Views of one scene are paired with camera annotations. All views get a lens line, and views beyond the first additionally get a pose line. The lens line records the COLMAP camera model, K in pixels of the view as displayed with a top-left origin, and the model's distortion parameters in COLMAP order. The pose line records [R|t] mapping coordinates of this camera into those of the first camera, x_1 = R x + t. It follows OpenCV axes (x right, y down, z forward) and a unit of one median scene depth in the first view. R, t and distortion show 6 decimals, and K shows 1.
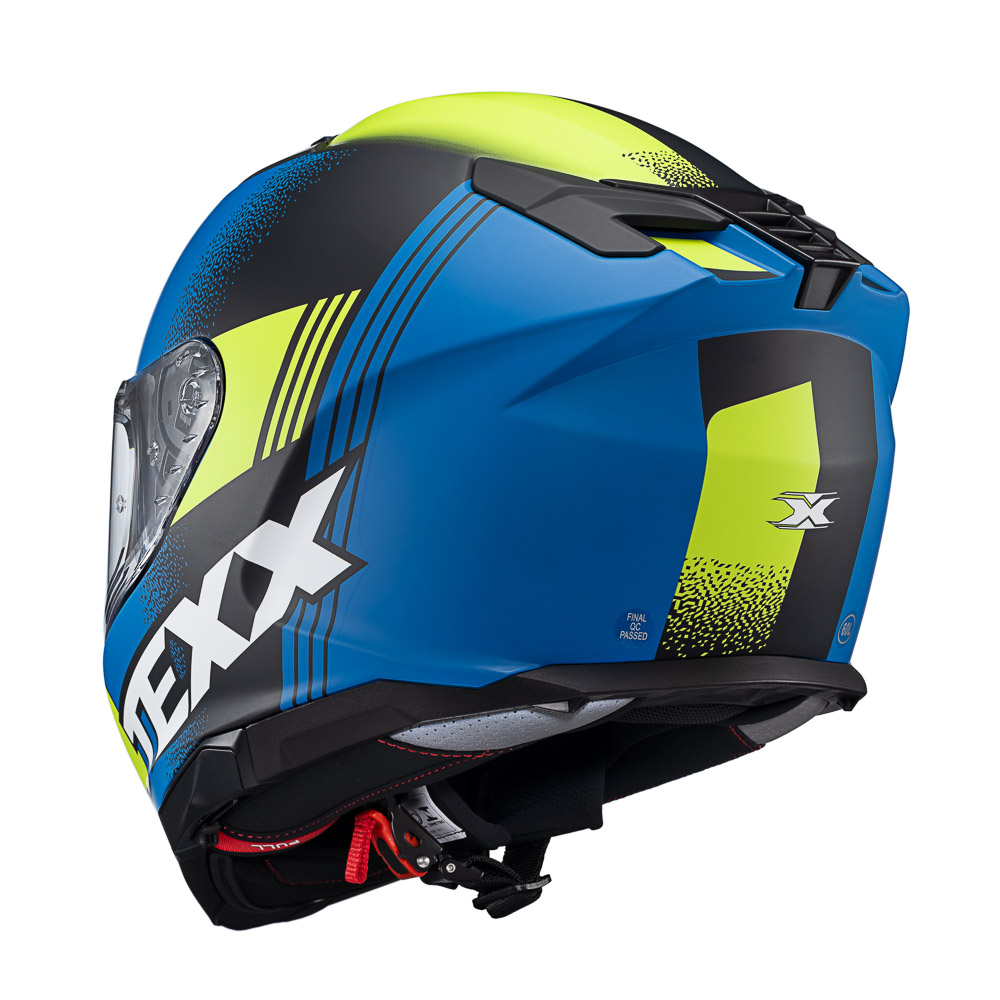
lens RADIAL K [[4185.9, 0, 500.0], [0, 4185.9, 500.0], [0, 0, 1]] dist [0.176306, 2.125998]
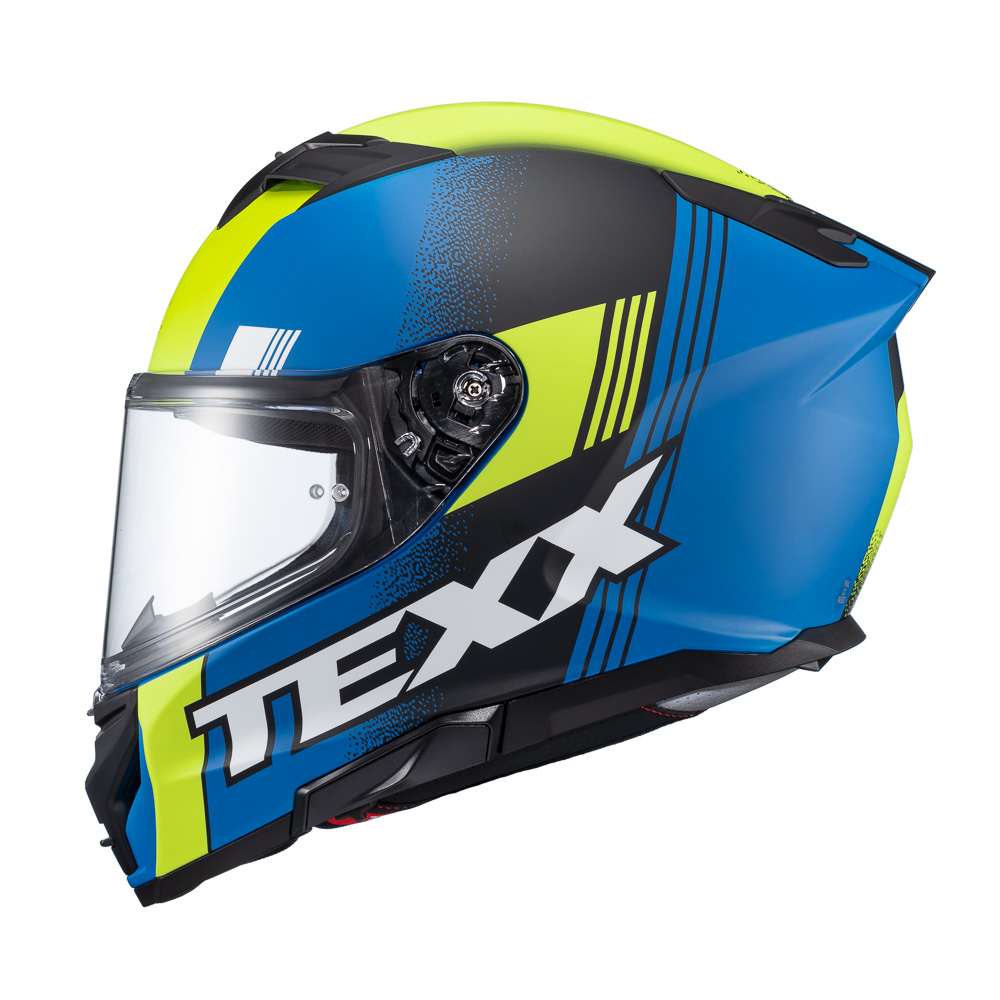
lens RADIAL K [[4185.9, 0, 500.0], [0, 4185.9, 500.0], [0, 0, 1]] dist [0.176306, 2.125998]
pose [[0.590047, -0.030822, 0.806780, -0.923158], [-0.000725, 0.999250, 0.038705, -0.037813], [-0.807368, -0.023423, 0.589583, 0.388384]]
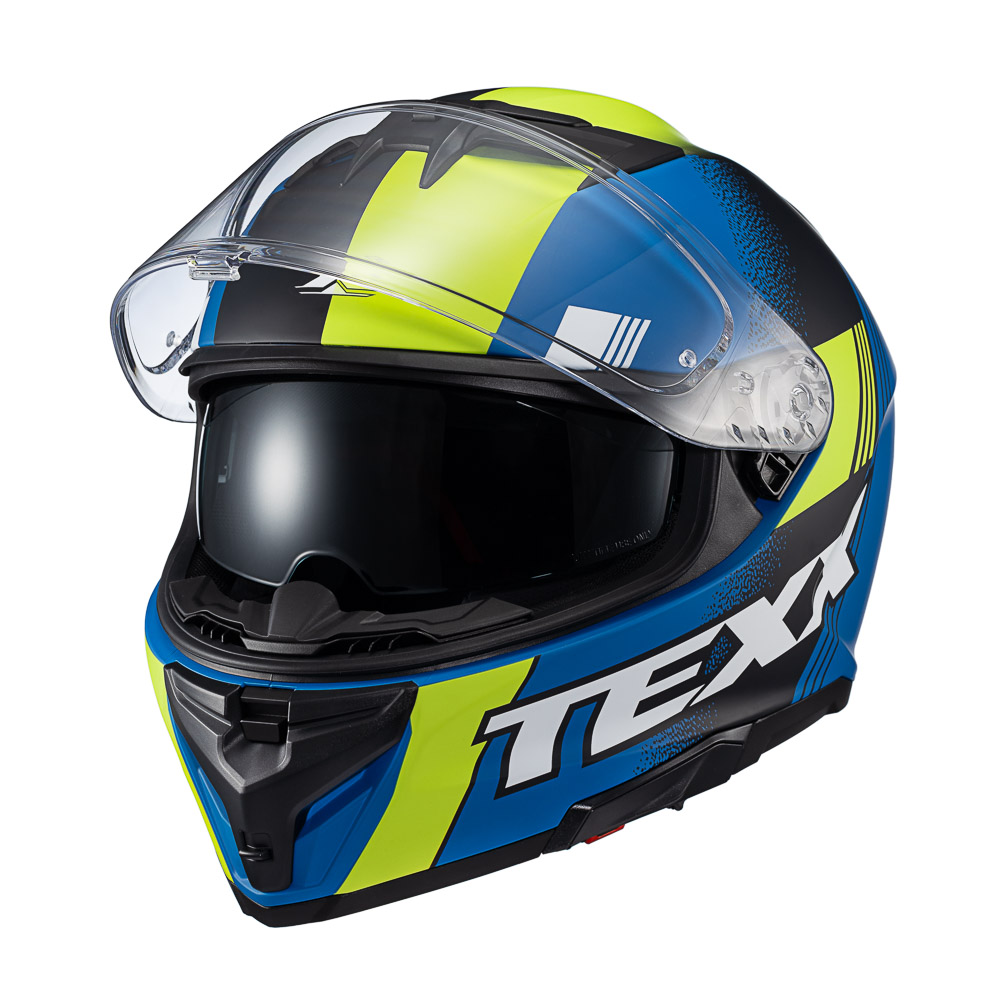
lens RADIAL K [[4185.9, 0, 500.0], [0, 4185.9, 500.0], [0, 0, 1]] dist [0.176306, 2.125998]
pose [[-0.218999, -0.015650, 0.975600, -1.069428], [-0.110467, 0.993840, -0.008855, 0.016335], [-0.969452, -0.109711, -0.219379, 1.313505]]
